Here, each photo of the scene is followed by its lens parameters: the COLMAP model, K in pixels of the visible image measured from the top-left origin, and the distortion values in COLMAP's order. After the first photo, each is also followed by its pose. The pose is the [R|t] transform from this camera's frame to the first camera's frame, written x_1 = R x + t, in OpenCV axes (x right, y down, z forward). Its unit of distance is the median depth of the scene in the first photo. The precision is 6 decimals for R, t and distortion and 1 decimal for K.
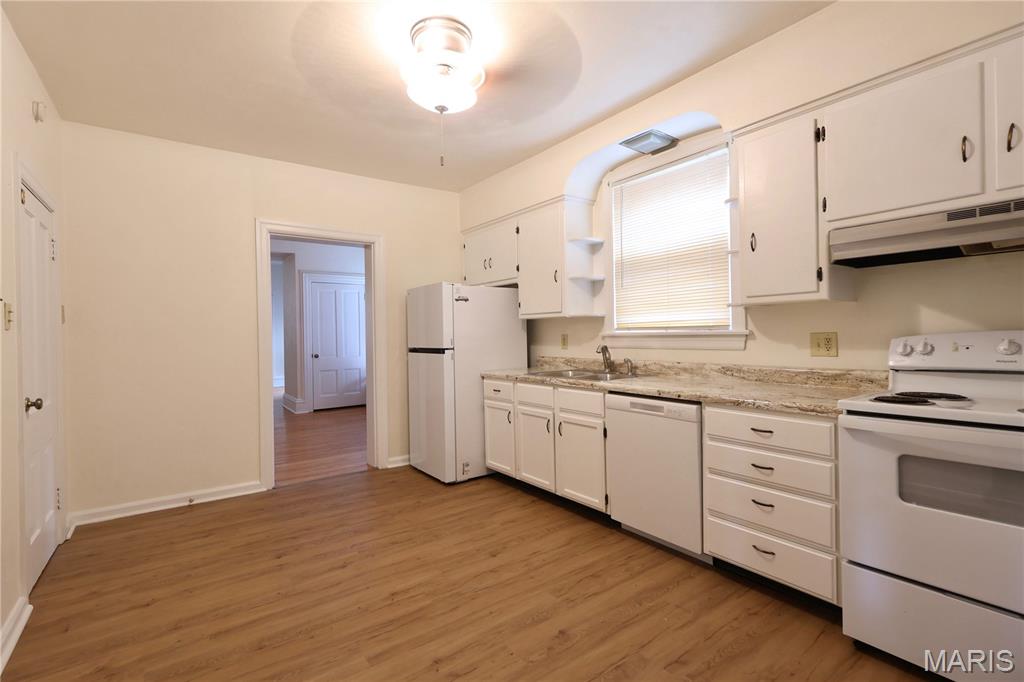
lens RADIAL K [[476.1, 0, 504.4], [0, 476.1, 338.1], [0, 0, 1]] dist [0.001178, 0.000163]
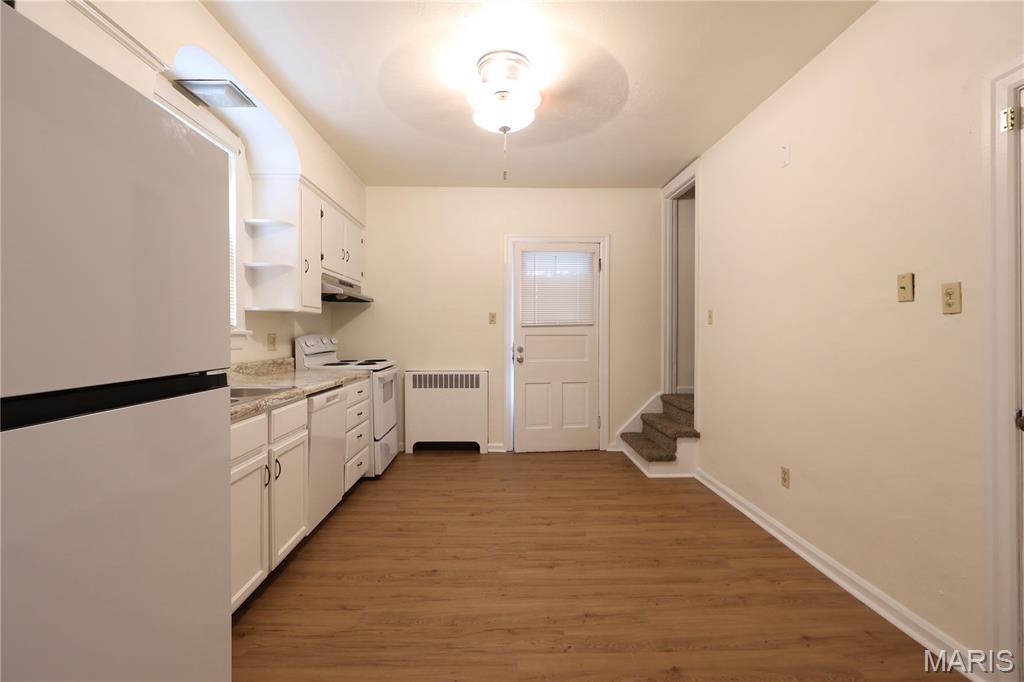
lens RADIAL K [[476.1, 0, 507.0], [0, 476.1, 338.0], [0, 0, 1]] dist [0.001178, 0.000163]
pose [[-0.828531, 0.007591, 0.559892, -0.712463], [0.012884, 0.999902, 0.005510, 0.003081], [-0.559795, 0.011779, -0.828548, 1.818697]]
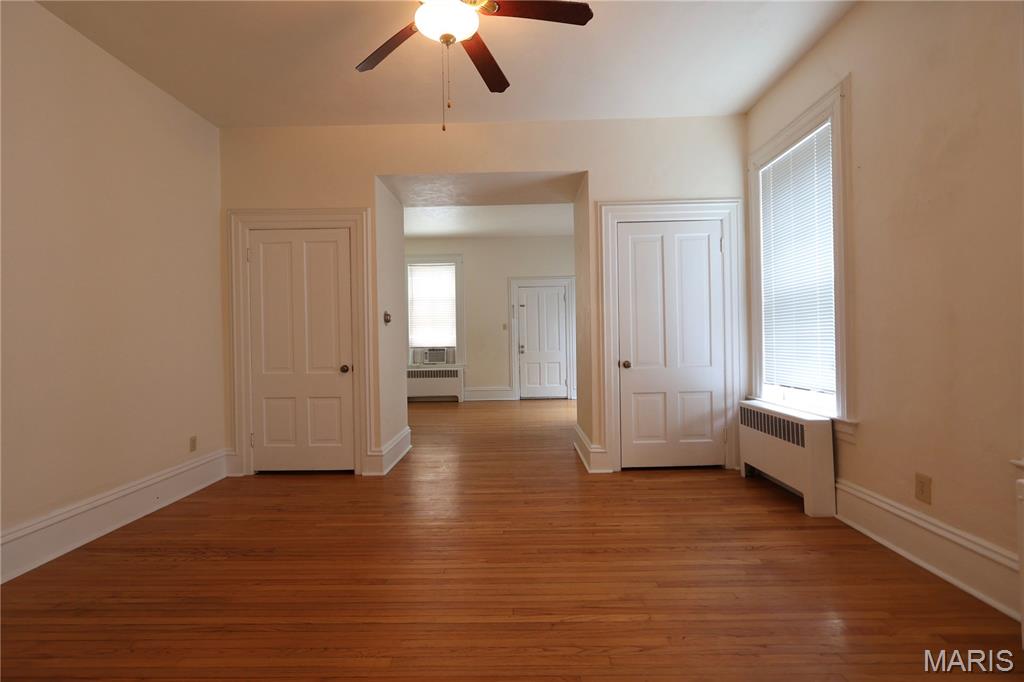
lens RADIAL K [[476.1, 0, 509.4], [0, 476.1, 339.5], [0, 0, 1]] dist [0.001178, 0.000163]
pose [[0.808063, 0.002287, -0.589091, -0.194304], [0.000990, 0.999986, 0.005240, 0.007843], [0.589095, -0.004817, 0.808050, 0.510963]]
